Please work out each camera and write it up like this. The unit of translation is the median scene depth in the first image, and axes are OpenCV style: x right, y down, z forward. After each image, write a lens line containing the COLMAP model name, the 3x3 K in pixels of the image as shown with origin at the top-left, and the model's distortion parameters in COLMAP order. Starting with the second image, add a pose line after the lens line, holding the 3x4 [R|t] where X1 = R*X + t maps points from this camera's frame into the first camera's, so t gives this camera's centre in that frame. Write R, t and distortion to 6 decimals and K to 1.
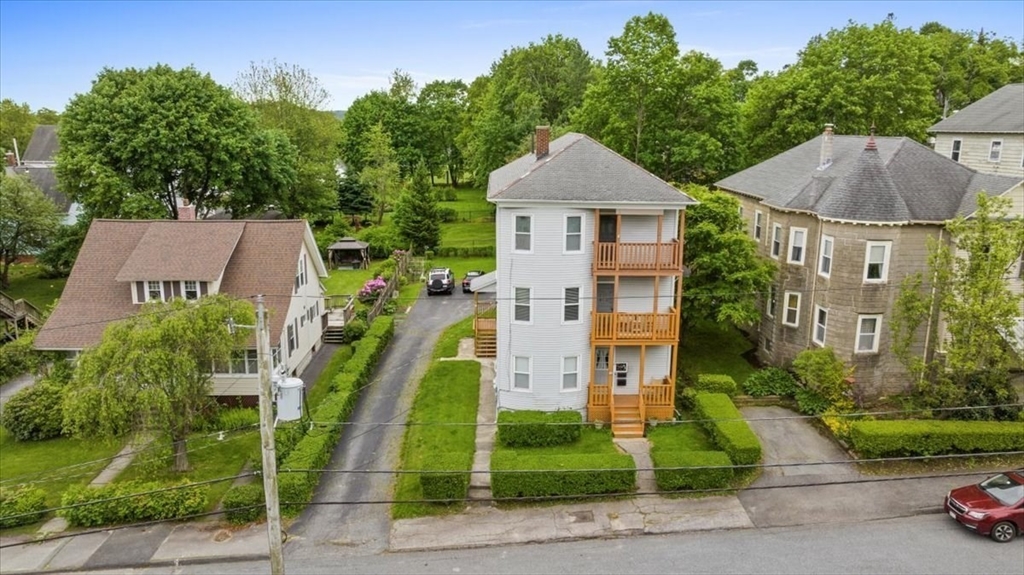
lens RADIAL K [[726.2, 0, 512.0], [0, 726.2, 287.5], [0, 0, 1]] dist [-0.016221, -0.000328]
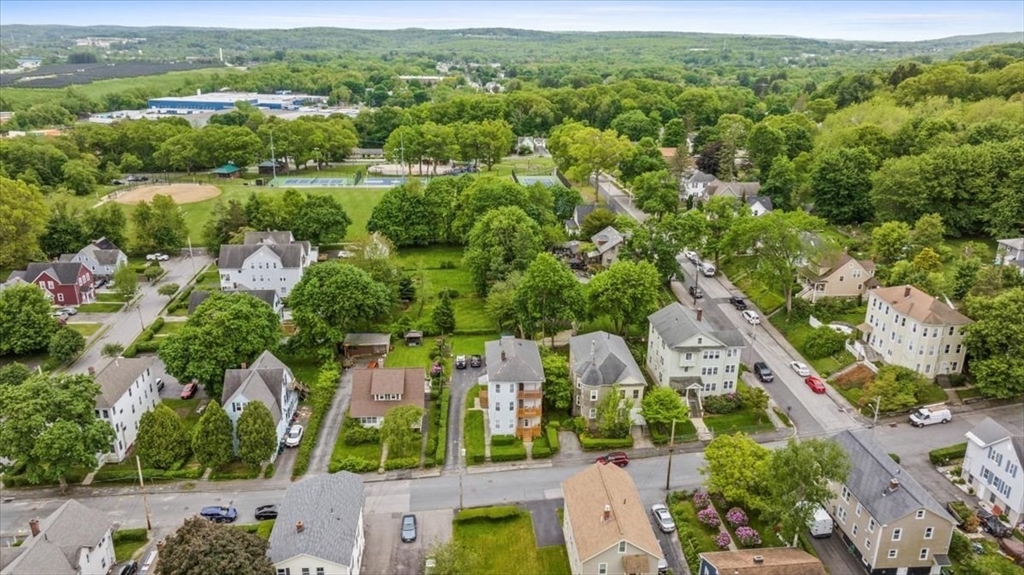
lens RADIAL K [[726.2, 0, 512.0], [0, 726.2, 287.5], [0, 0, 1]] dist [-0.016221, -0.000328]
pose [[0.998922, -0.010205, 0.045294, -0.071330], [0.005093, 0.993743, 0.111573, -0.952269], [-0.046149, -0.111222, 0.992723, -2.475958]]
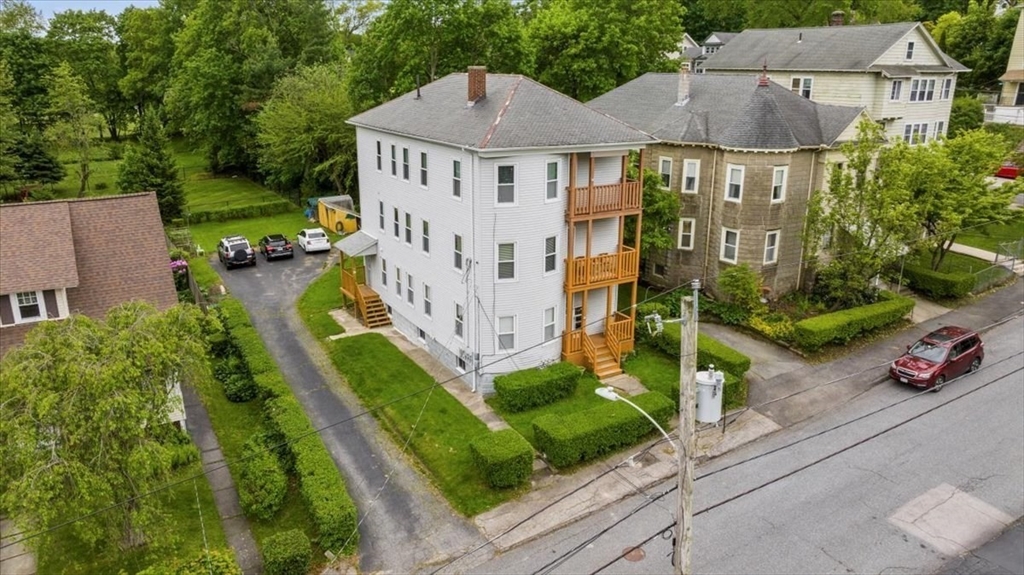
lens RADIAL K [[726.2, 0, 512.0], [0, 726.2, 287.5], [0, 0, 1]] dist [-0.016221, -0.000328]
pose [[0.870098, -0.148274, 0.470047, -0.418035], [0.110615, 0.988094, 0.106931, -0.041747], [-0.480306, -0.041046, 0.876140, 0.174195]]
